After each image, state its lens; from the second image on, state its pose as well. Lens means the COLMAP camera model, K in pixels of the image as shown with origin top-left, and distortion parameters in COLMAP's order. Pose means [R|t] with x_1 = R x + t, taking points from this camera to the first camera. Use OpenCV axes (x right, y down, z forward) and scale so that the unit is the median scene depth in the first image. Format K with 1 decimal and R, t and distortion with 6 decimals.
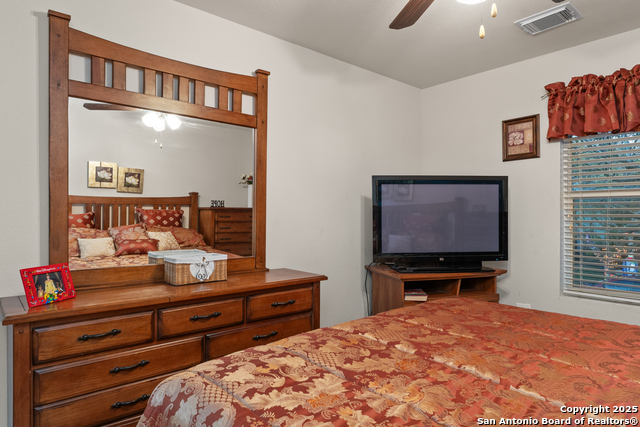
lens RADIAL K [[398.1, 0, 320.0], [0, 398.1, 213.5], [0, 0, 1]] dist [0.001277, -0.000245]
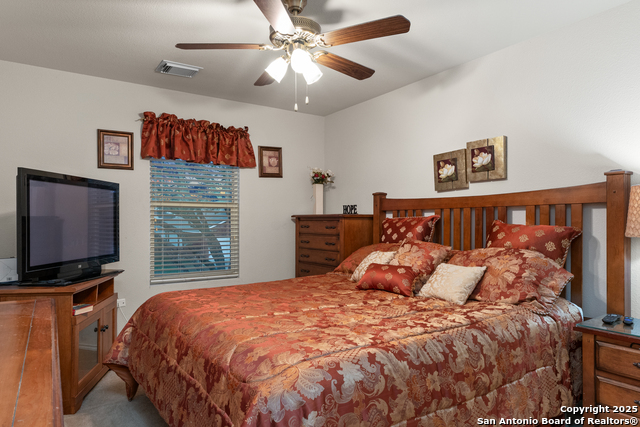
lens RADIAL K [[398.1, 0, 320.0], [0, 398.1, 213.5], [0, 0, 1]] dist [0.001277, -0.000245]
pose [[0.135429, 0.018293, 0.990618, -0.559280], [-0.003314, 0.999832, -0.018010, 0.005554], [-0.990781, -0.000844, 0.135467, 0.321802]]
